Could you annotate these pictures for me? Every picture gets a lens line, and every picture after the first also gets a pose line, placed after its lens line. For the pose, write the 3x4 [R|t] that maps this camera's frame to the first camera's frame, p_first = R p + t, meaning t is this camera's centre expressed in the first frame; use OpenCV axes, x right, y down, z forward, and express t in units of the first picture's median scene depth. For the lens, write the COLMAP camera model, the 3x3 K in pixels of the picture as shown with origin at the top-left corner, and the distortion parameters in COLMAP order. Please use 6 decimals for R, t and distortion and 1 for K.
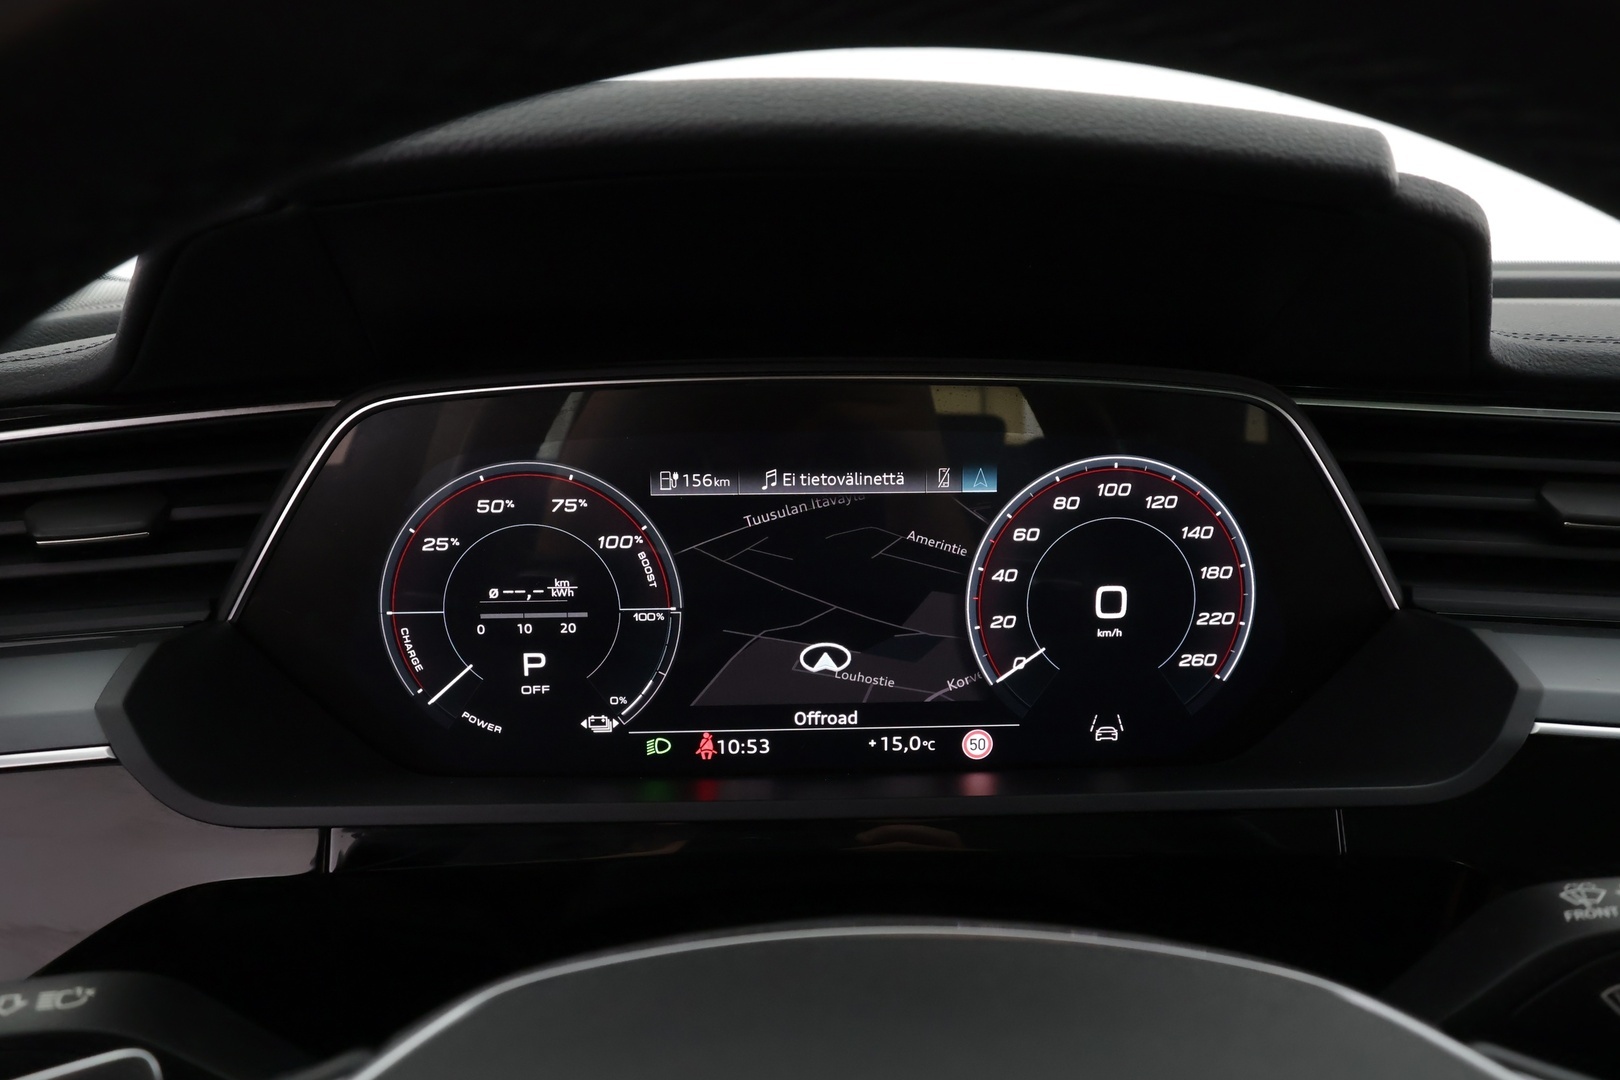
lens RADIAL K [[1140.7, 0, 810.0], [0, 1140.7, 540.0], [0, 0, 1]] dist [0.004711, 0.001564]
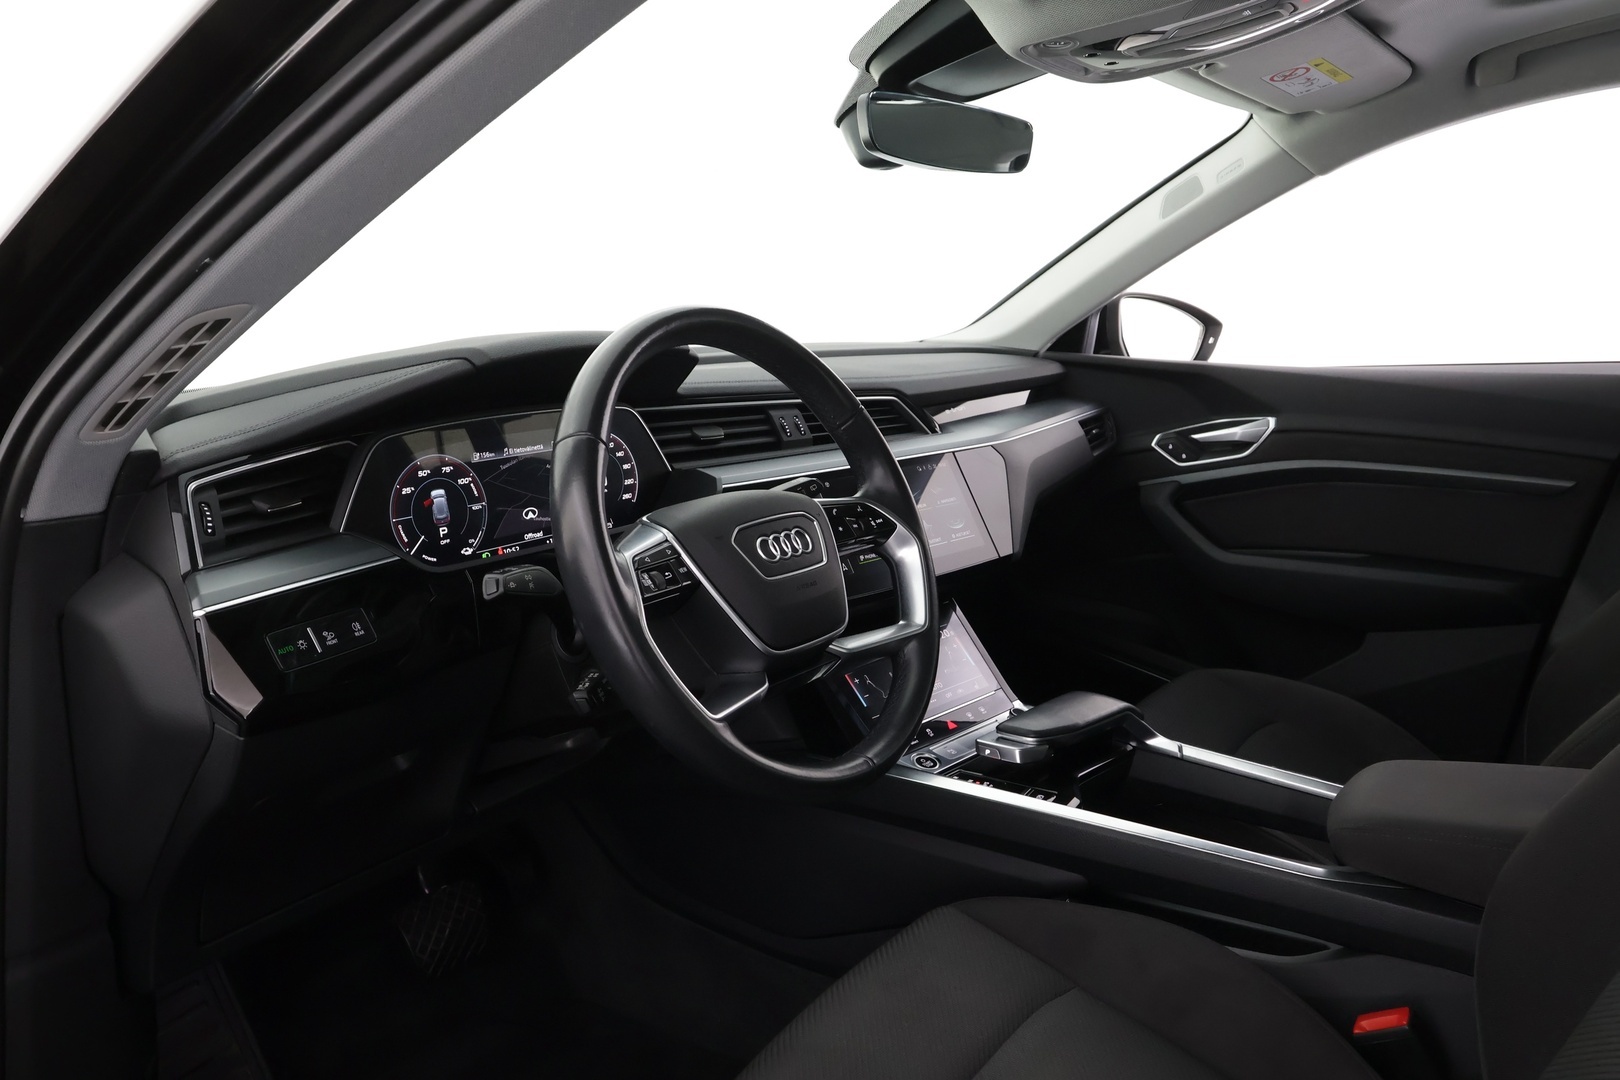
lens RADIAL K [[1140.7, 0, 810.0], [0, 1140.7, 540.0], [0, 0, 1]] dist [0.004711, 0.001564]
pose [[0.622519, -0.174559, 0.762889, -1.708623], [0.216792, 0.975123, 0.046219, 0.186792], [-0.751979, 0.136616, 0.644875, -1.312889]]
